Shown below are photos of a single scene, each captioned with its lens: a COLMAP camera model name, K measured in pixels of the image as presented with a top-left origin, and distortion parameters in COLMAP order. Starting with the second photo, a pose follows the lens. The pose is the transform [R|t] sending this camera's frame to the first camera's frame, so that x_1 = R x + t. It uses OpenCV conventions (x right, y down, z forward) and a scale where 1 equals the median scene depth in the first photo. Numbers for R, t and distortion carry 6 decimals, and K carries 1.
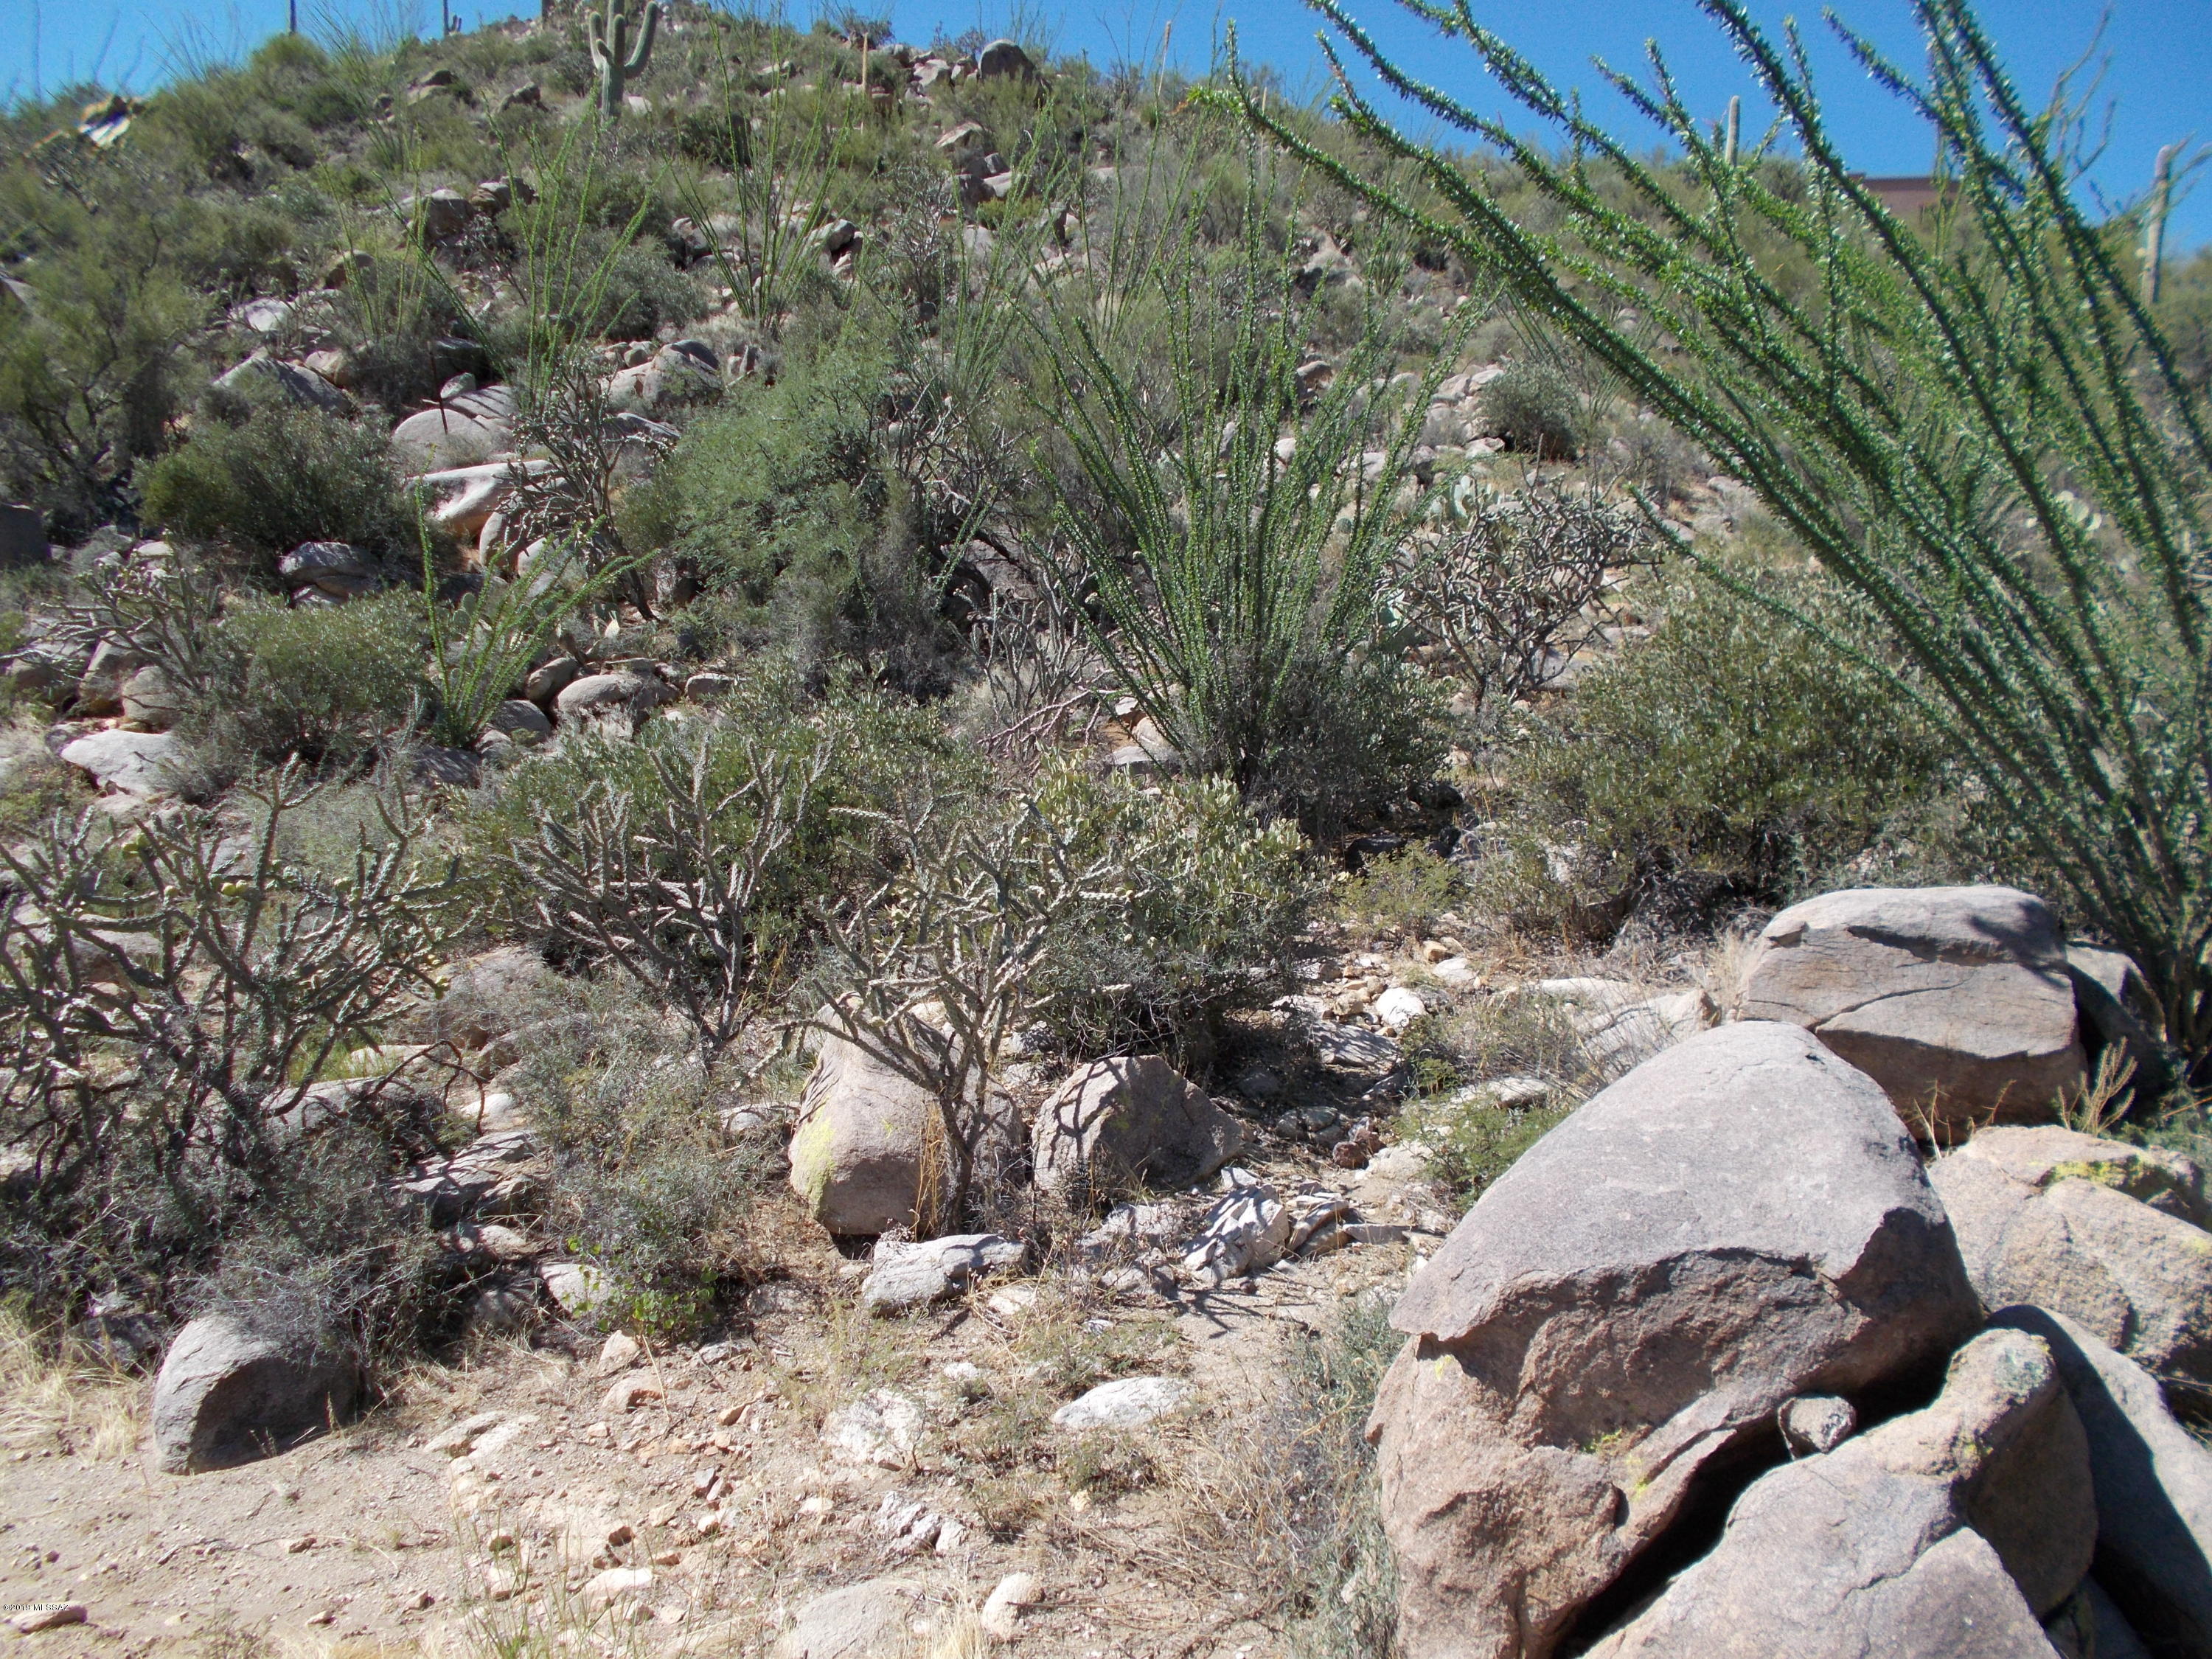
lens RADIAL K [[1696.4, 0, 1091.0], [0, 1696.4, 821.6], [0, 0, 1]] dist [0.039310, -0.046648]
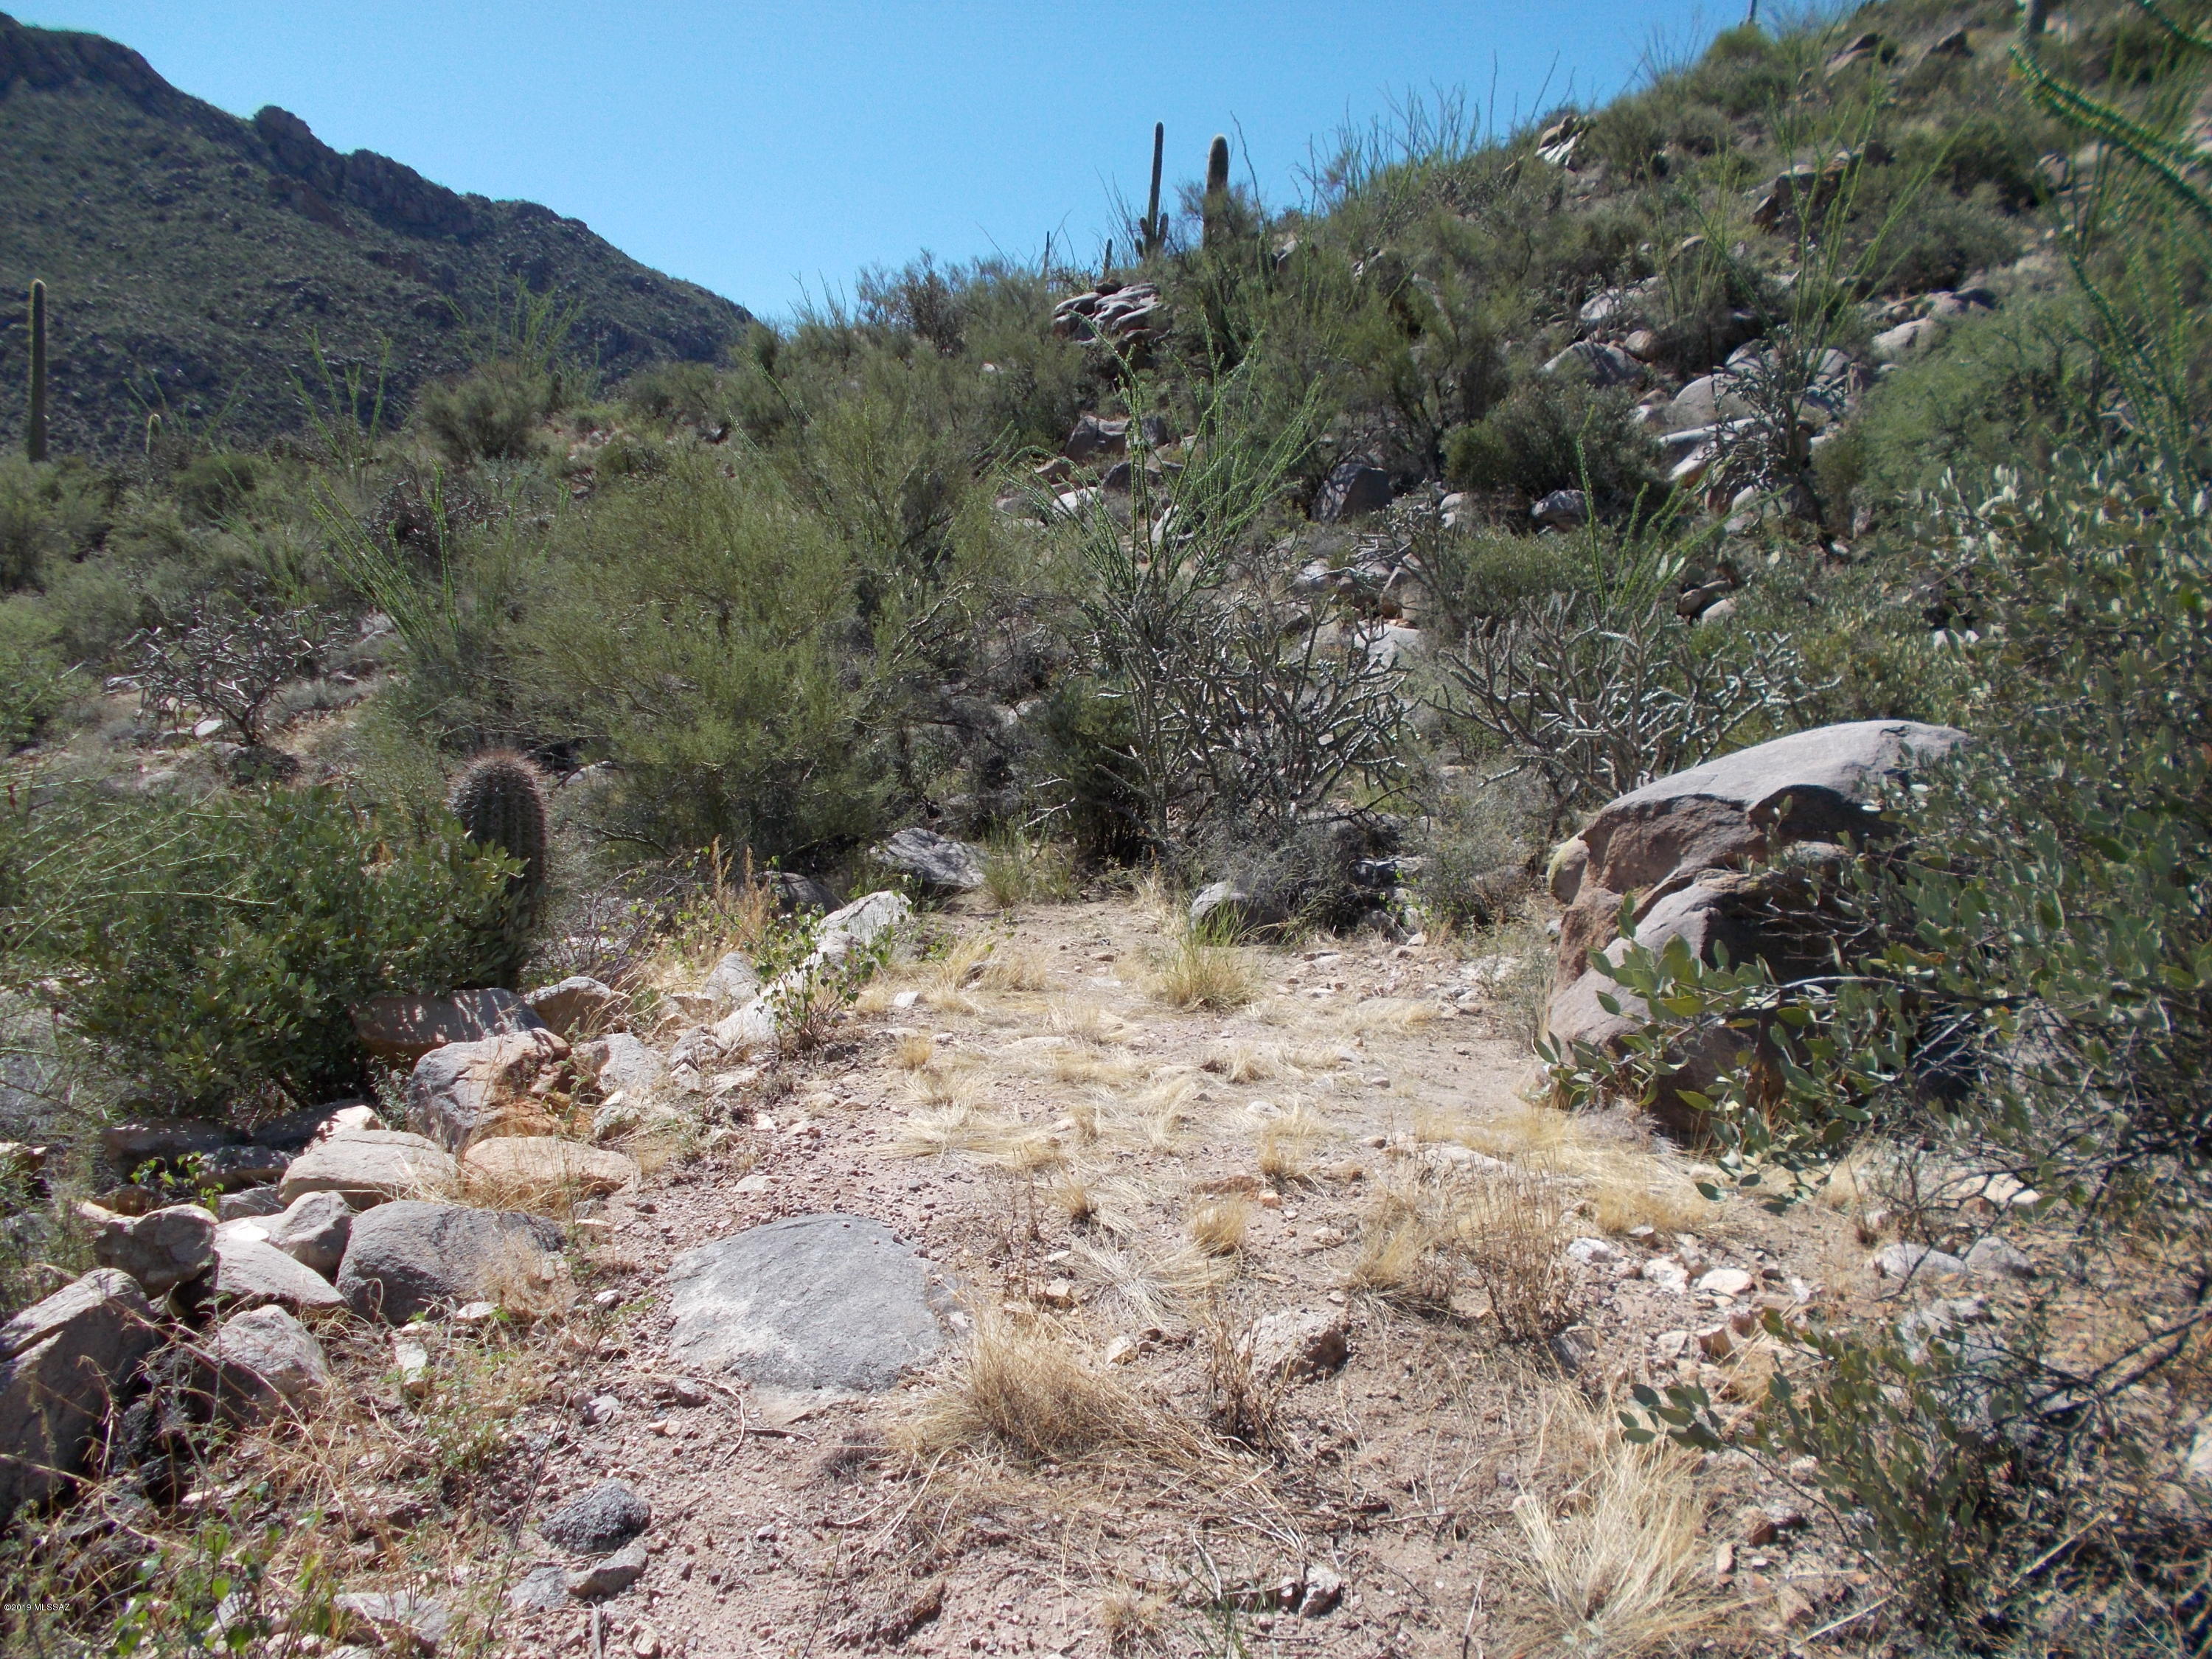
lens RADIAL K [[1715.4, 0, 1098.5], [0, 1715.4, 827.4], [0, 0, 1]] dist [0.022899, -0.013726]
pose [[0.711814, 0.112768, -0.693256, 0.169375], [-0.099442, 0.993265, 0.059465, 0.033780], [0.695293, 0.026611, 0.718234, -0.112050]]
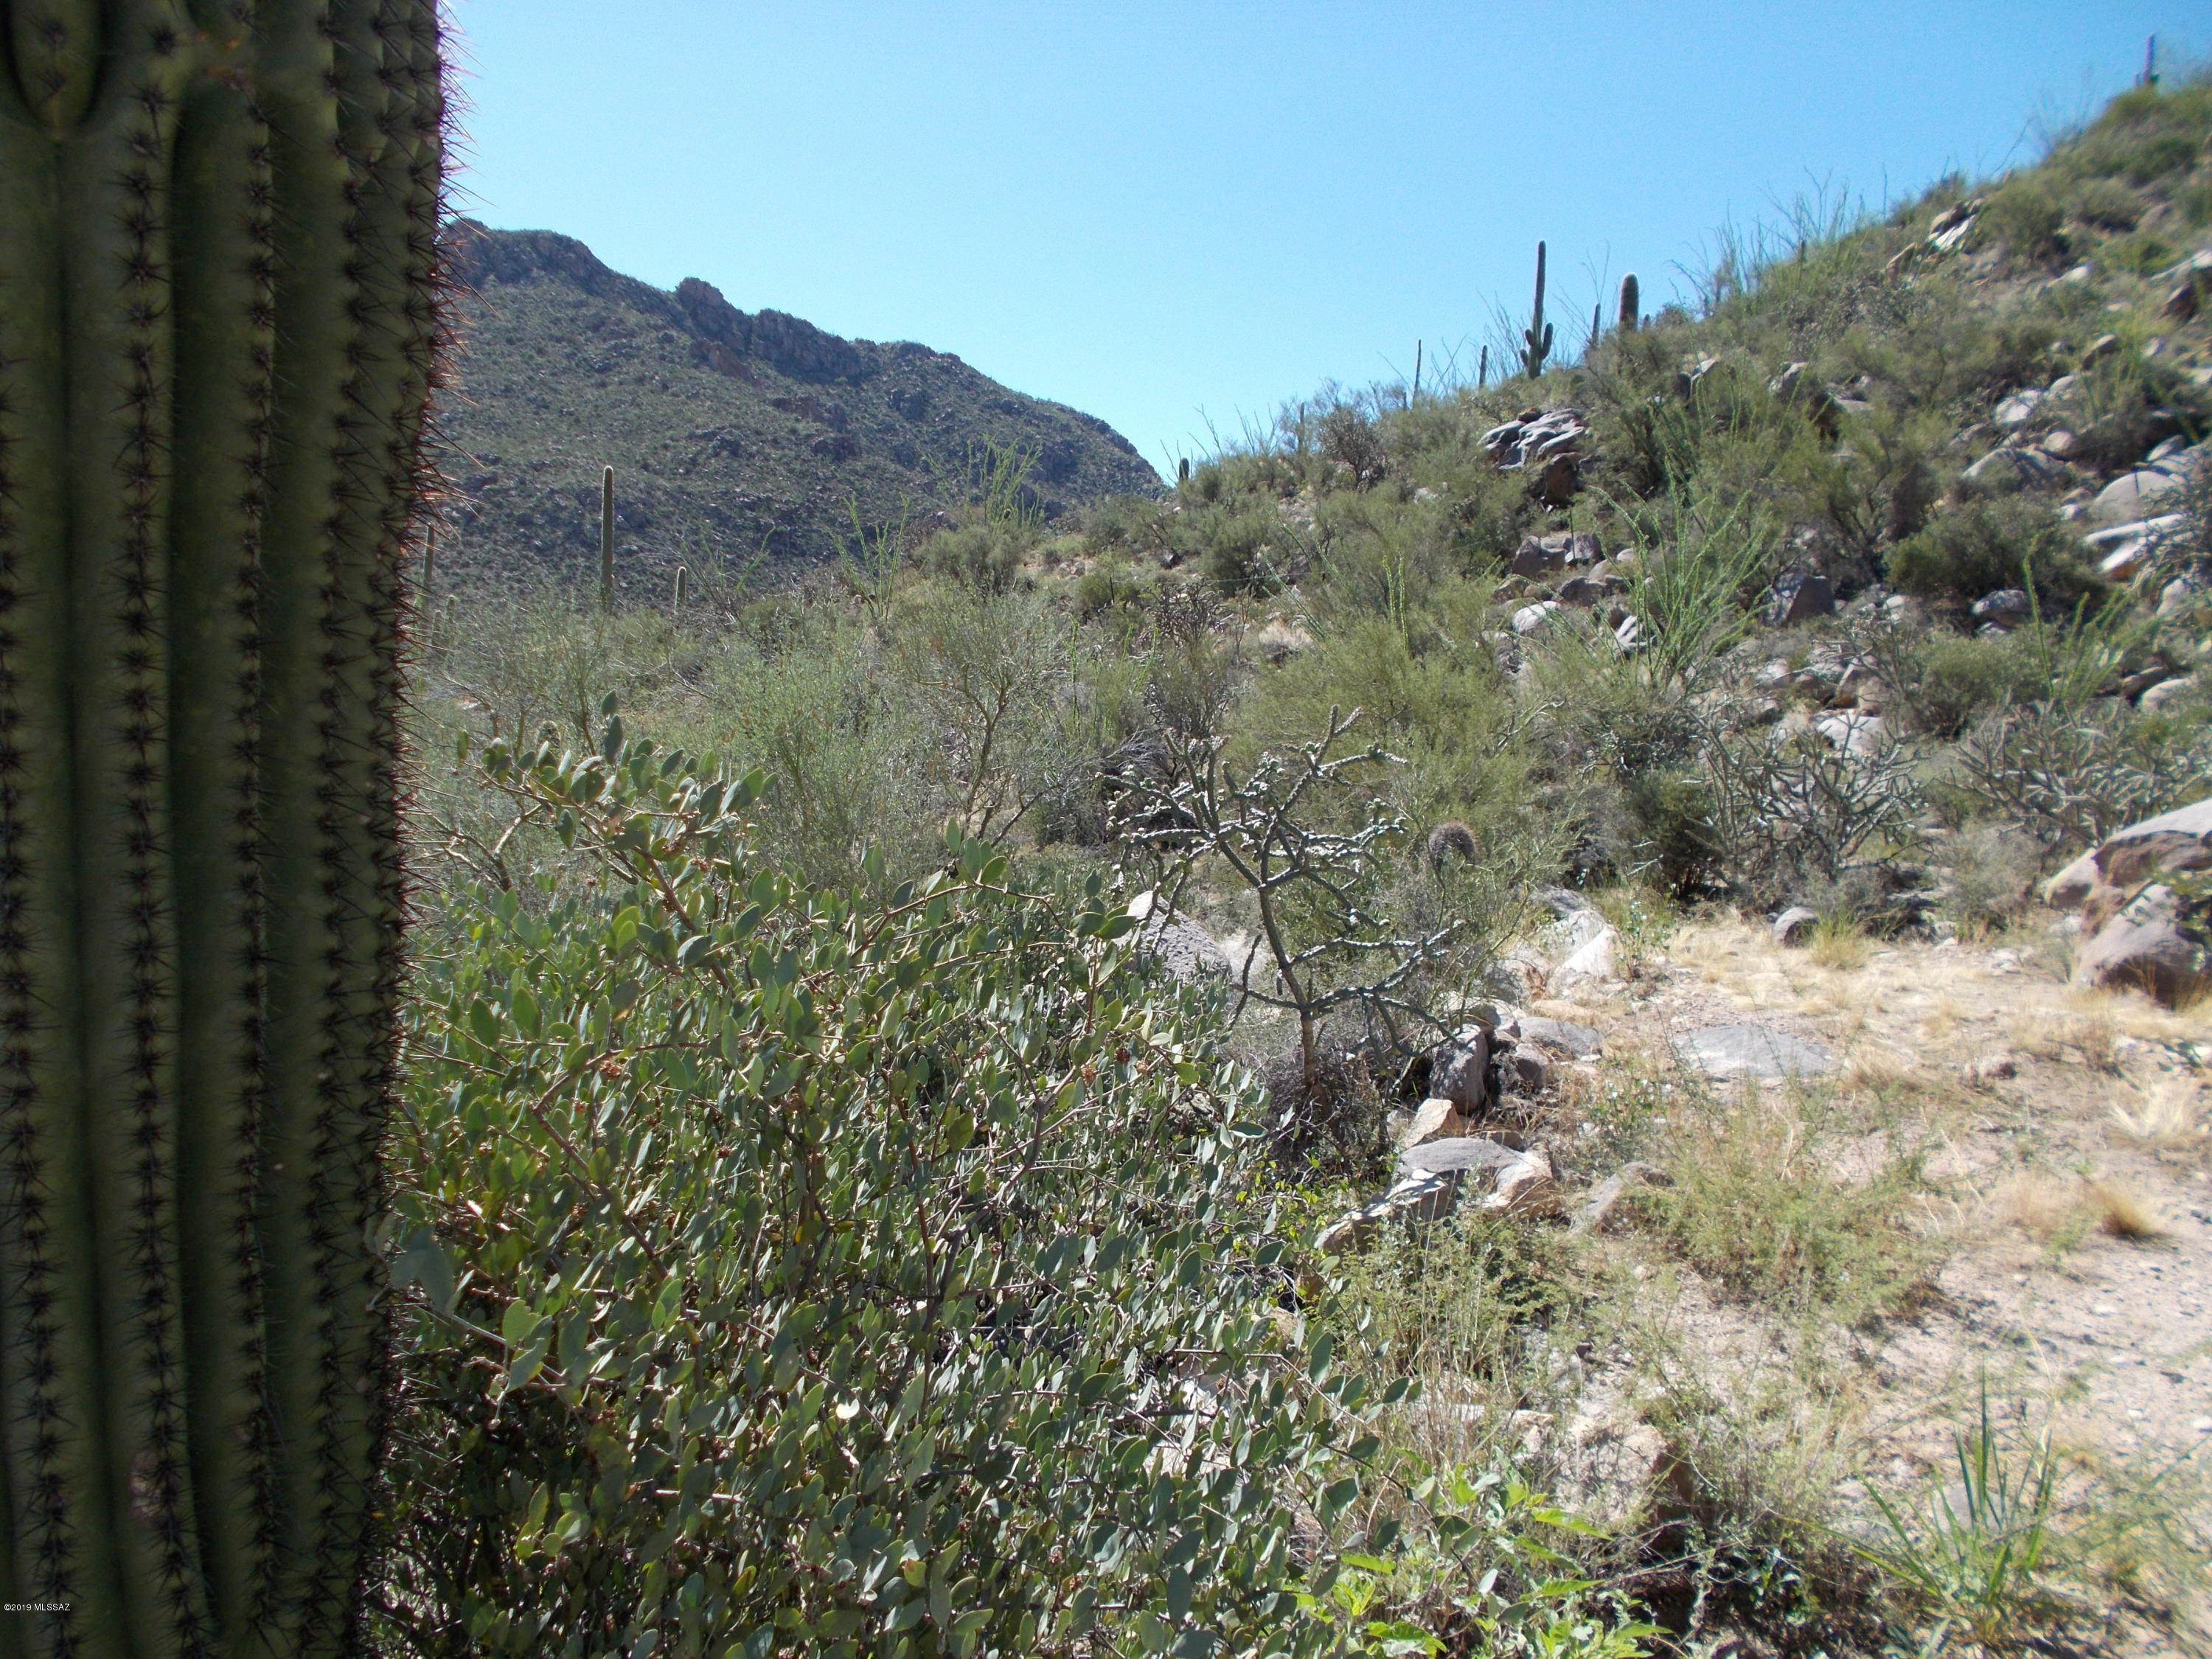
lens RADIAL K [[1696.4, 0, 1091.0], [0, 1696.4, 821.6], [0, 0, 1]] dist [0.039310, -0.046648]
pose [[0.553792, 0.058576, -0.830592, 0.275821], [-0.069676, 0.997284, 0.023875, 0.042188], [0.829735, 0.044650, 0.556369, -0.360603]]
